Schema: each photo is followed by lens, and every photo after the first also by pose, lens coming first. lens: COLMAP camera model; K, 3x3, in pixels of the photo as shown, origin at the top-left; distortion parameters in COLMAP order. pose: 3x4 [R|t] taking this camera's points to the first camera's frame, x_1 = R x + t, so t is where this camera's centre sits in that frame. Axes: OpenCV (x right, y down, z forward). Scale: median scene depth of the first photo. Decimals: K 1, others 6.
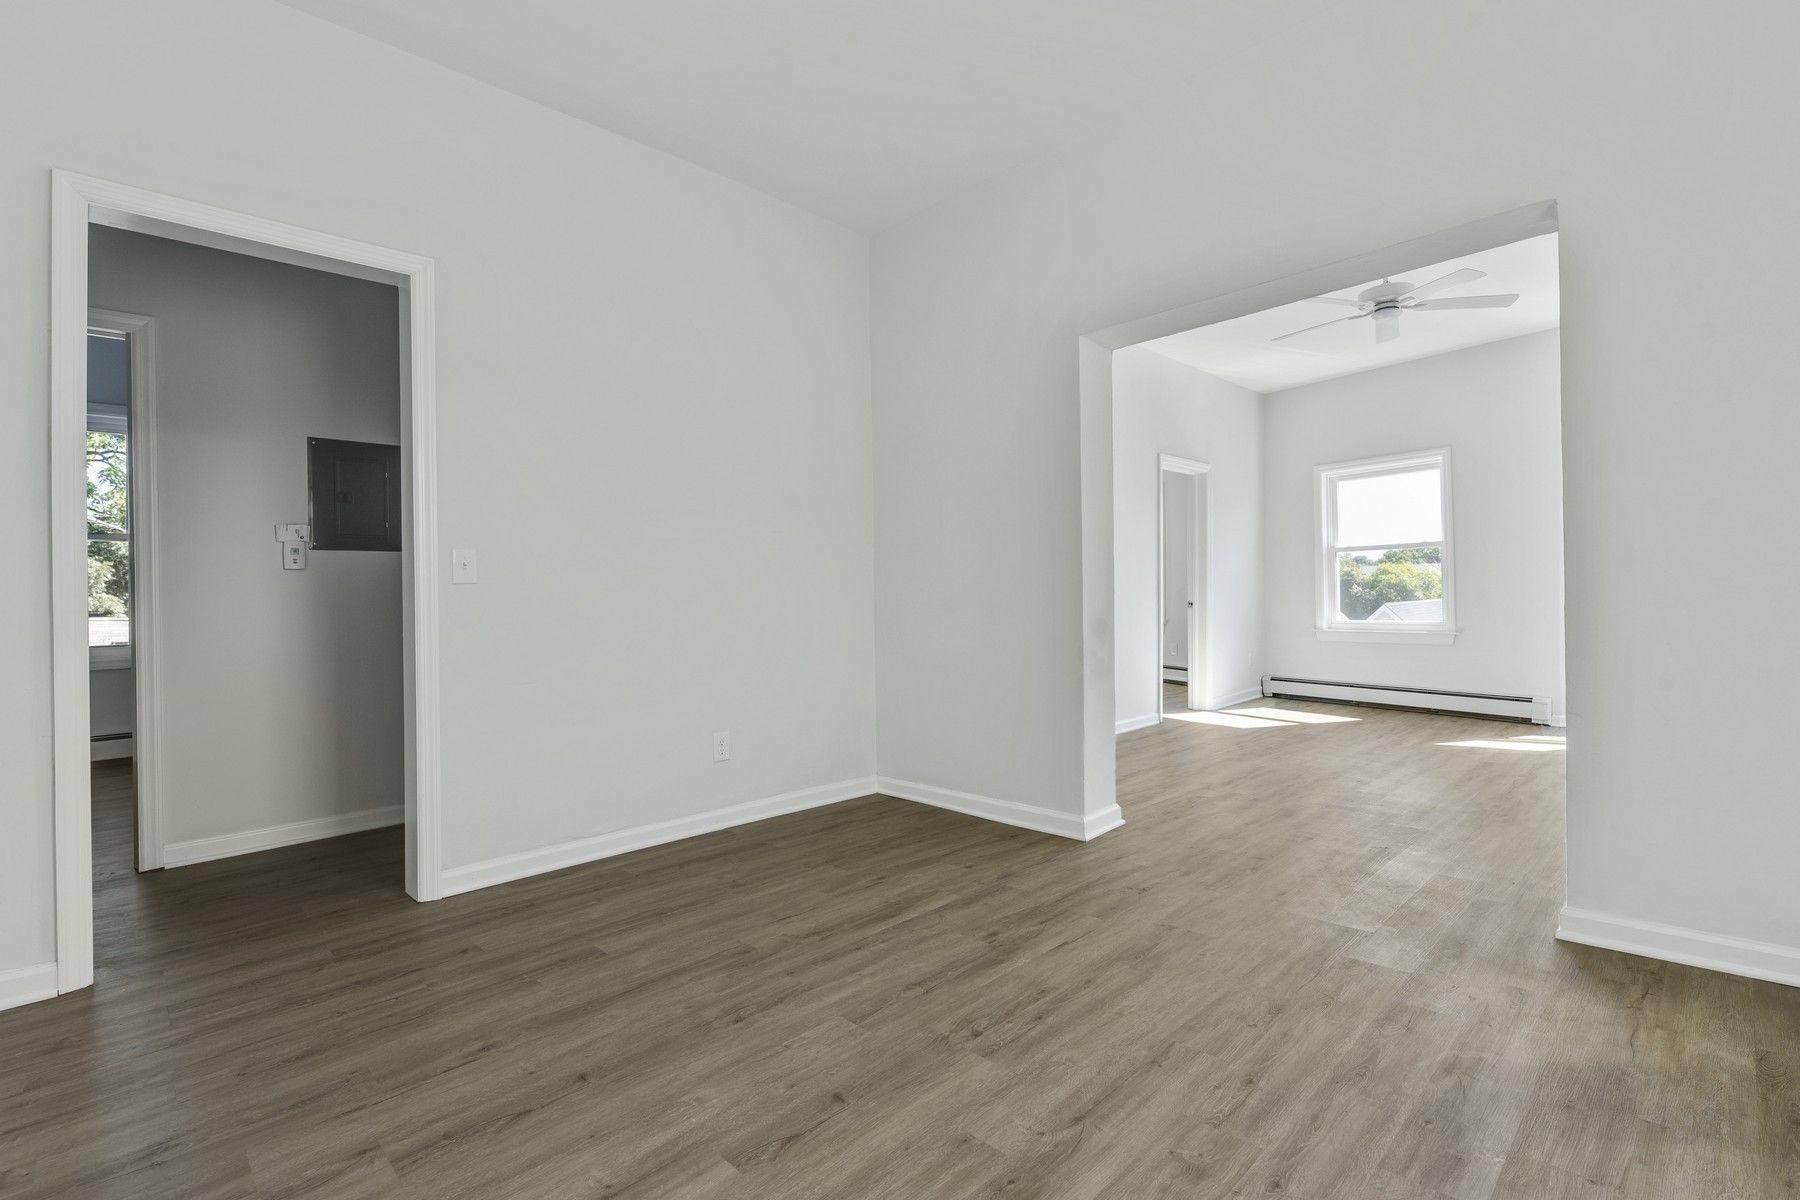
lens RADIAL K [[804.0, 0, 894.1], [0, 804.0, 597.7], [0, 0, 1]] dist [0.003905, -0.000789]
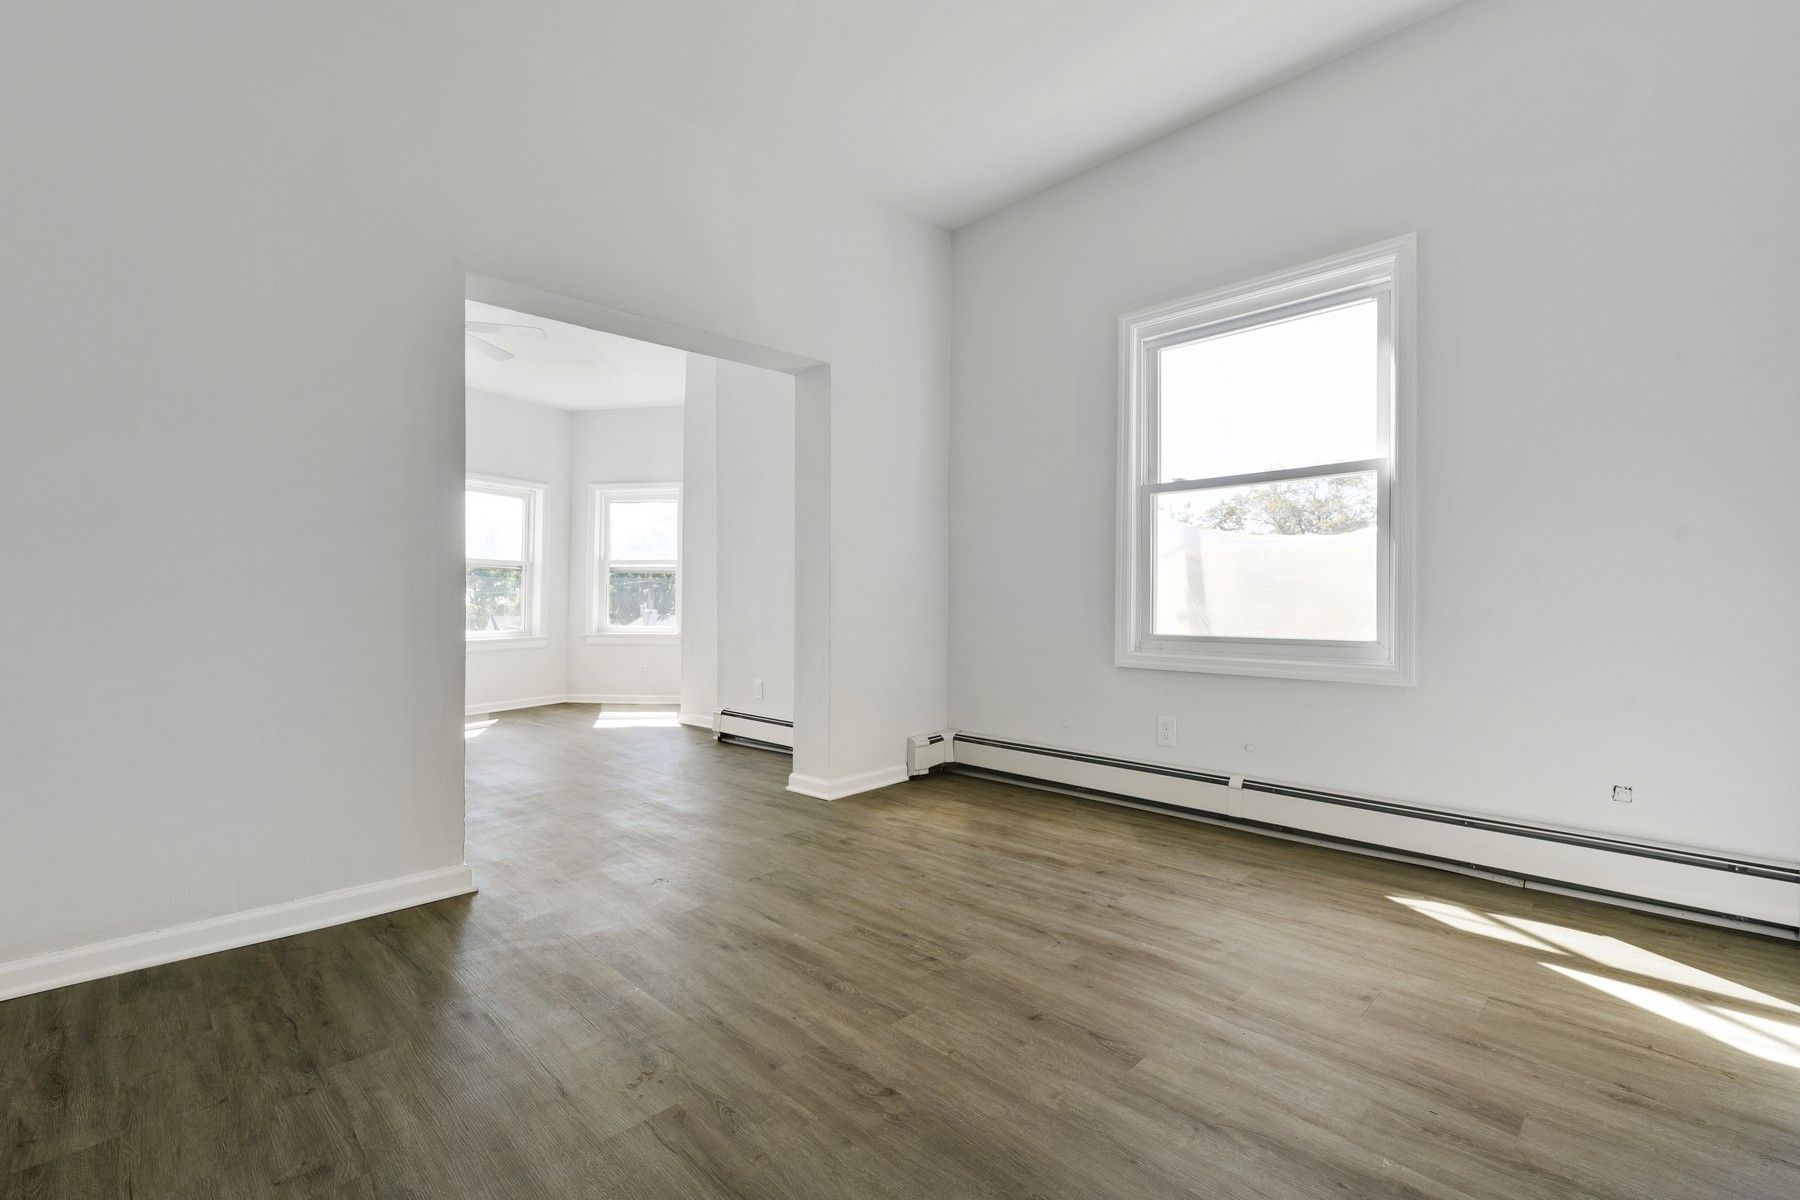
lens RADIAL K [[804.0, 0, 893.9], [0, 804.0, 601.1], [0, 0, 1]] dist [0.003905, -0.000789]
pose [[0.006719, 0.023716, 0.999696, -1.020635], [0.003808, 0.999711, -0.023741, 0.052840], [-0.999970, 0.003967, 0.006626, 0.999135]]
